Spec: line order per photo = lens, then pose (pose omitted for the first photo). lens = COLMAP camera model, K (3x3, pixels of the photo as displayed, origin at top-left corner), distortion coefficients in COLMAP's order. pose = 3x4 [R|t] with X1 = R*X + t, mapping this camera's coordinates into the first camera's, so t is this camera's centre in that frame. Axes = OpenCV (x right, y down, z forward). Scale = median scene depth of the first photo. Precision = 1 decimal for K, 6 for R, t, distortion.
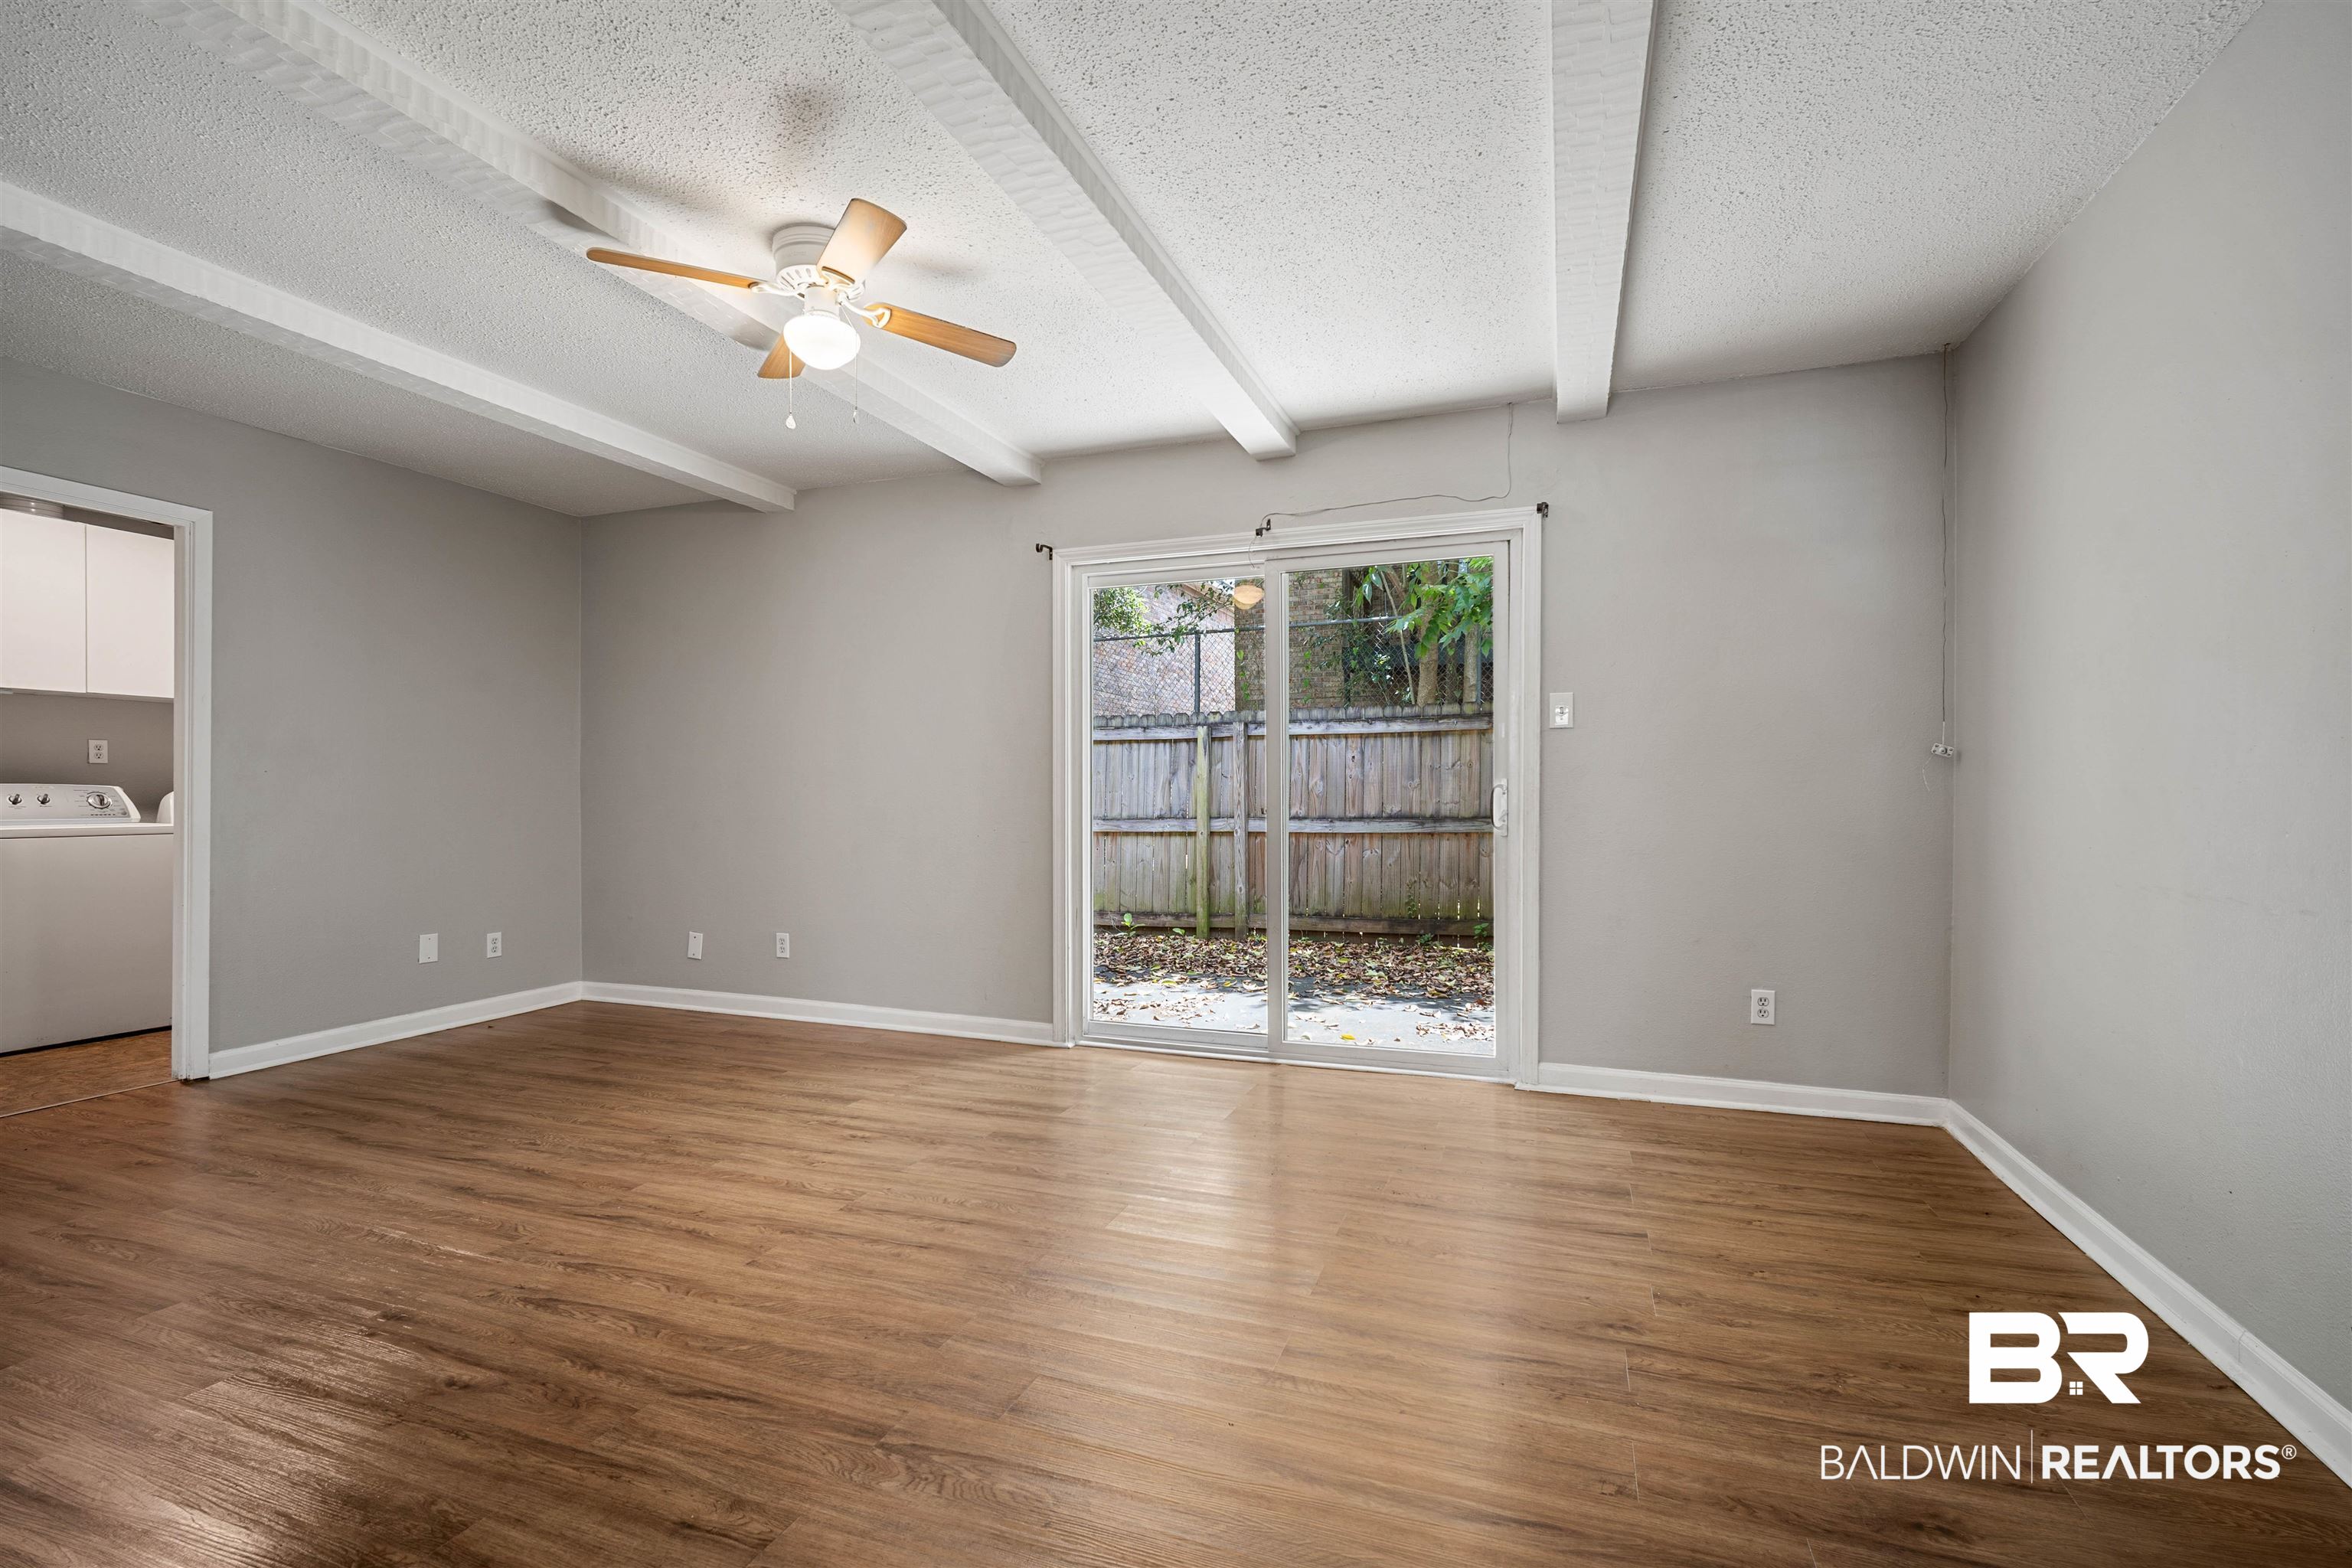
lens RADIAL K [[1053.0, 0, 1177.8], [0, 1053.0, 773.2], [0, 0, 1]] dist [0.000149, 0.000280]
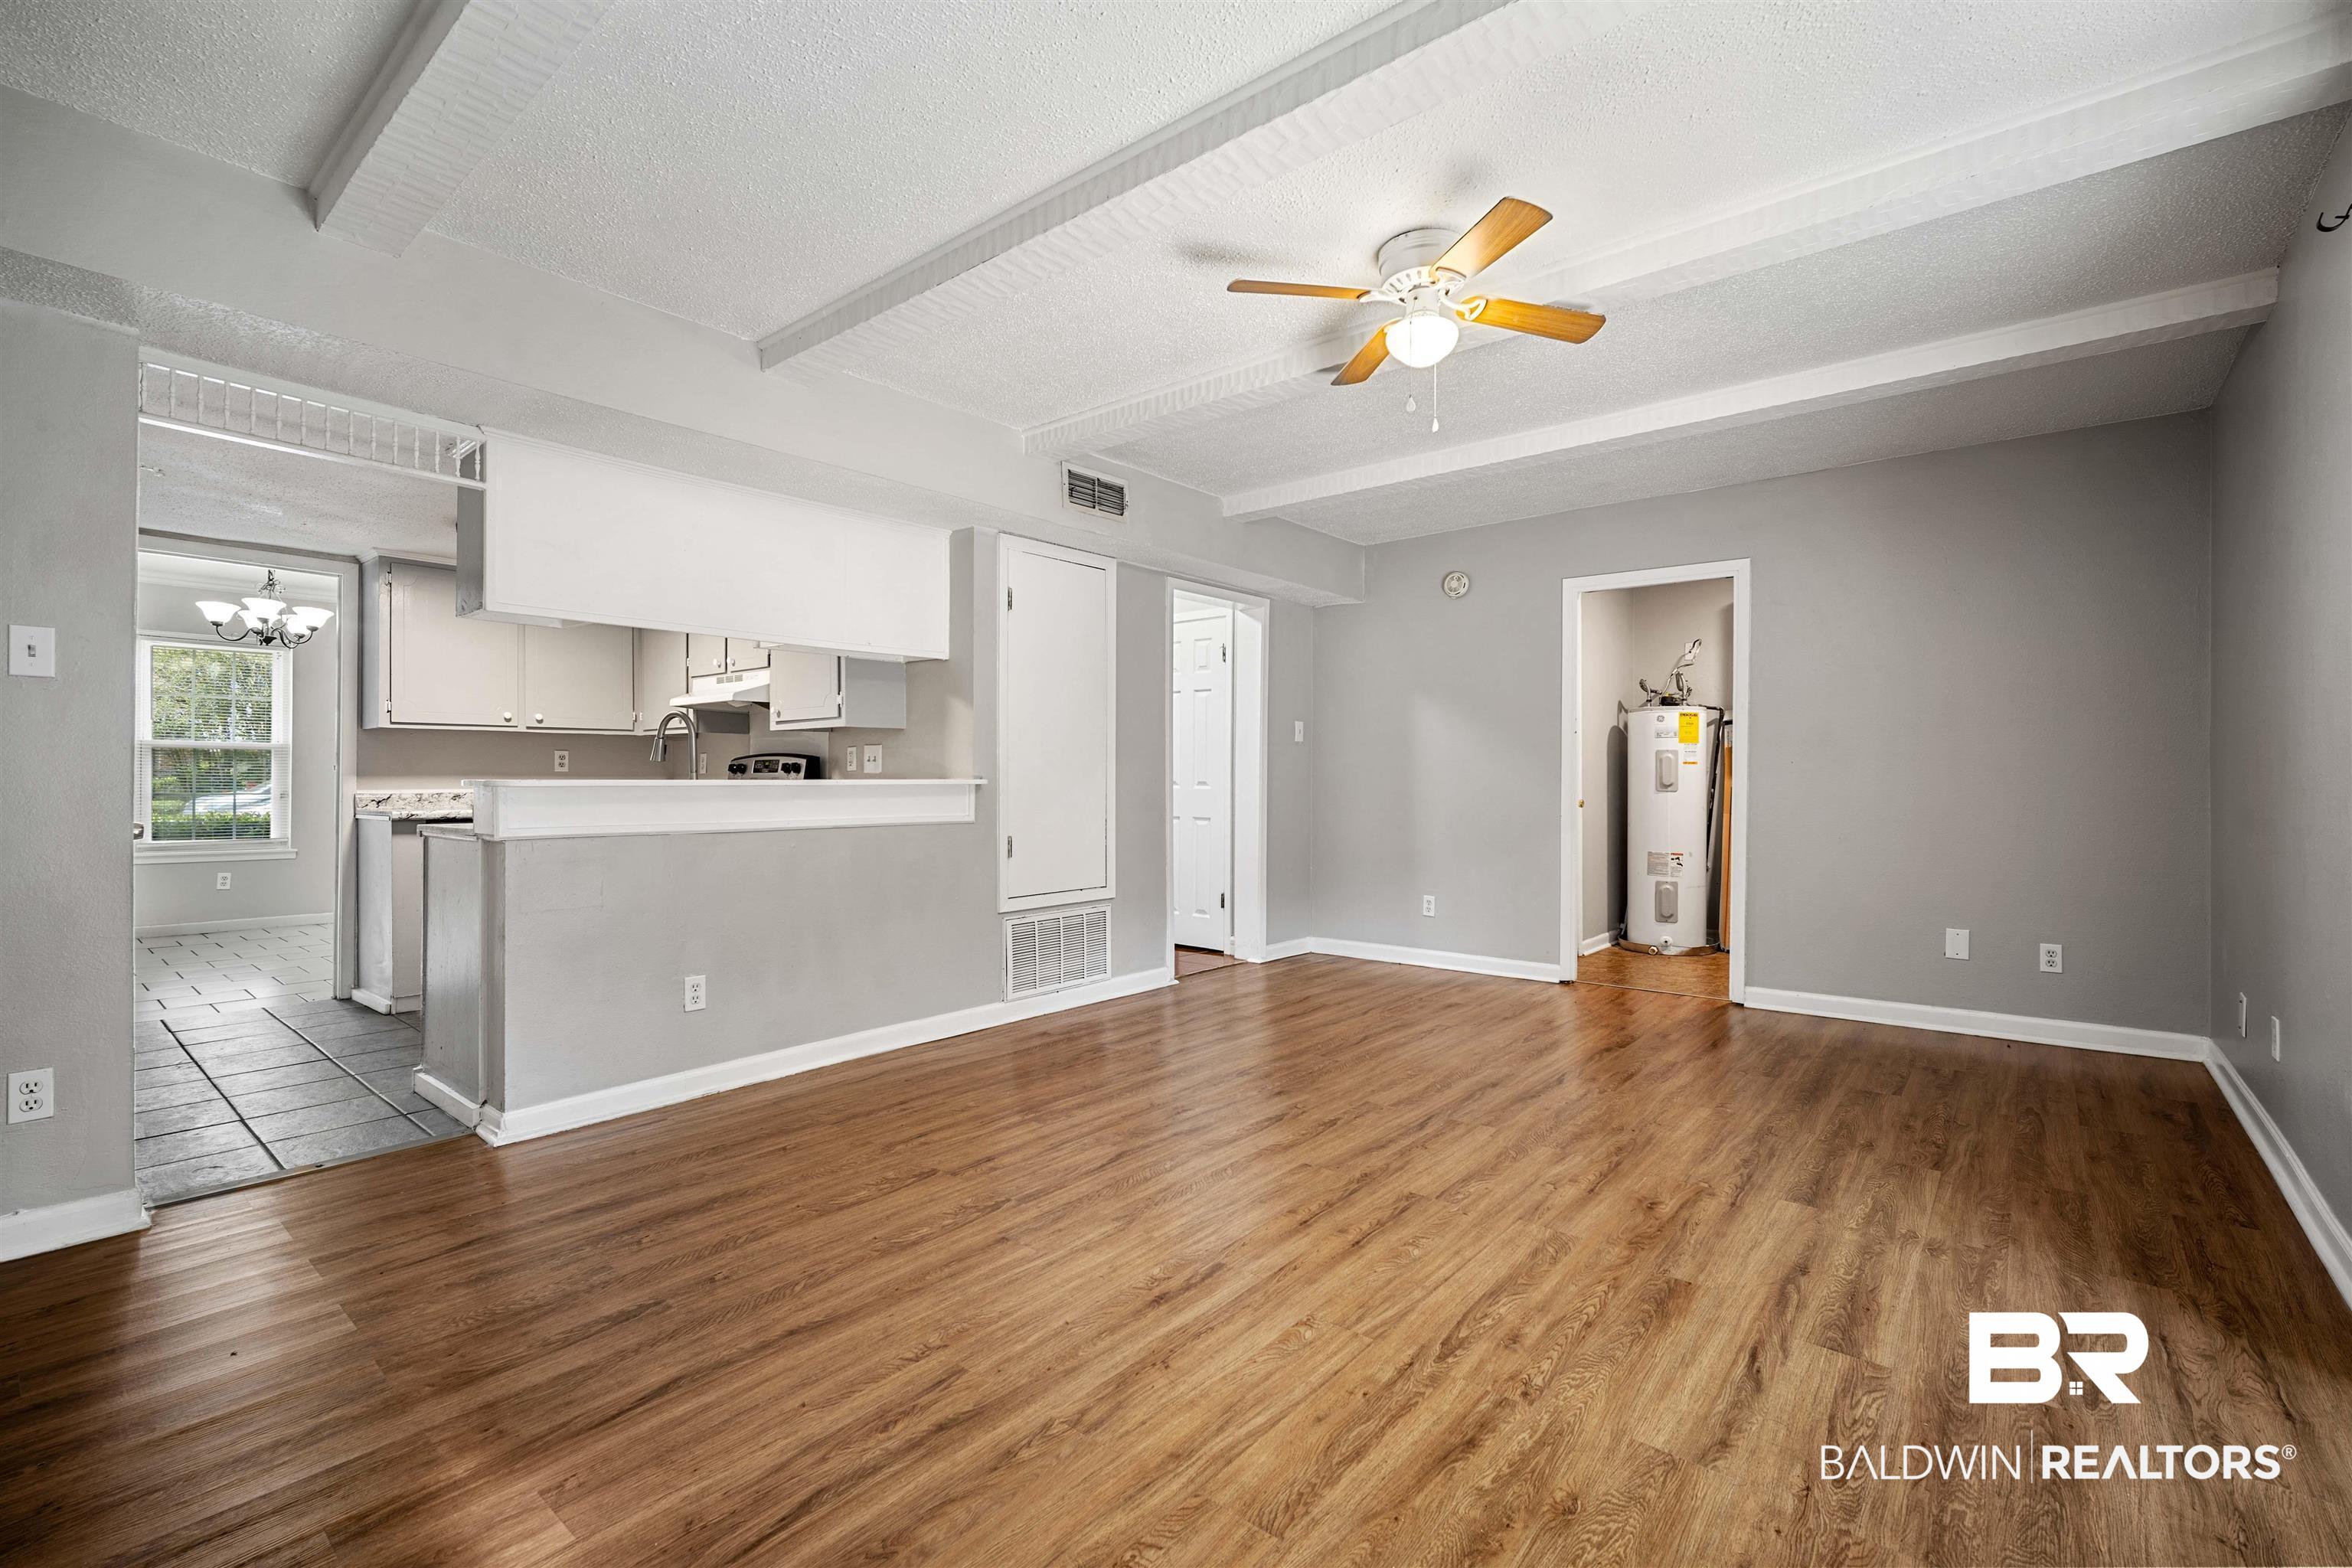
lens RADIAL K [[1018.3, 0, 1176.0], [0, 1018.3, 784.0], [0, 0, 1]] dist [-0.001588, -0.000086]
pose [[-0.330168, 0.002706, -0.943918, 0.594530], [0.016024, 0.999868, -0.002739, 0.020550], [0.943786, -0.016030, -0.330168, 0.989059]]
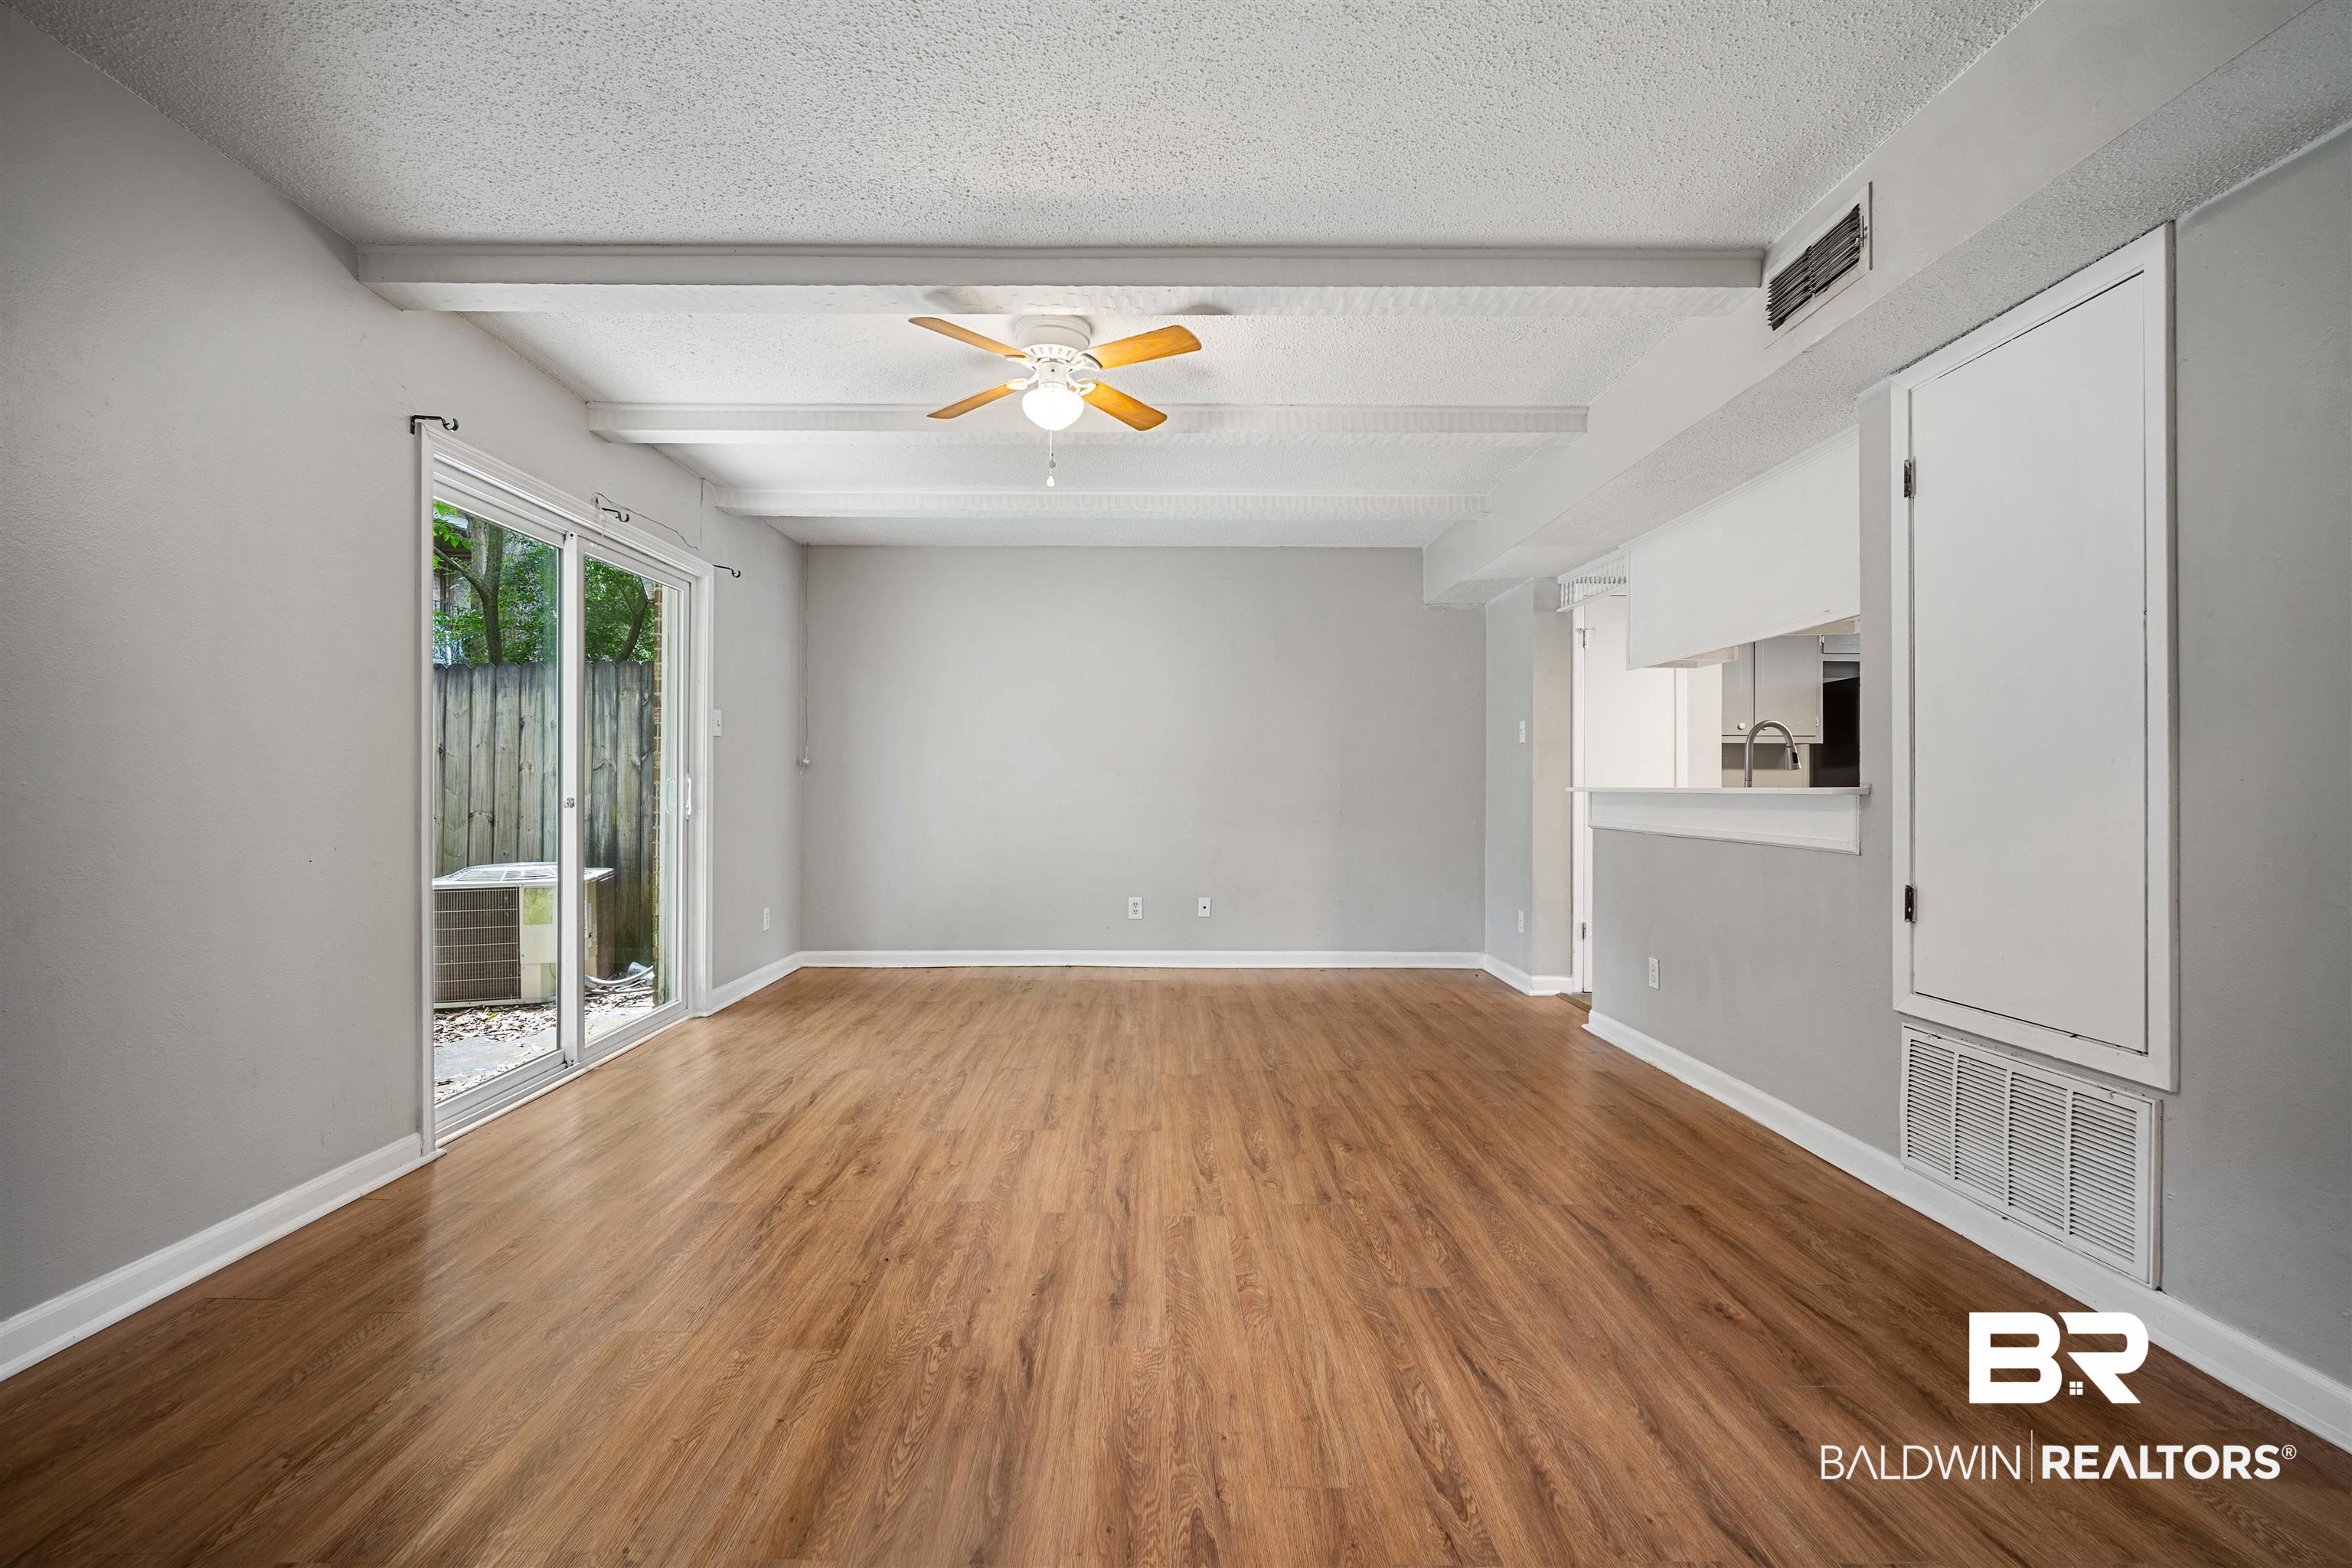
lens RADIAL K [[1053.0, 0, 1177.8], [0, 1053.0, 773.2], [0, 0, 1]] dist [0.000149, 0.000280]
pose [[-0.376592, 0.007999, 0.926345, -1.324808], [-0.019654, 0.999669, -0.016622, 0.021772], [-0.926171, -0.024466, -0.376310, 1.181626]]
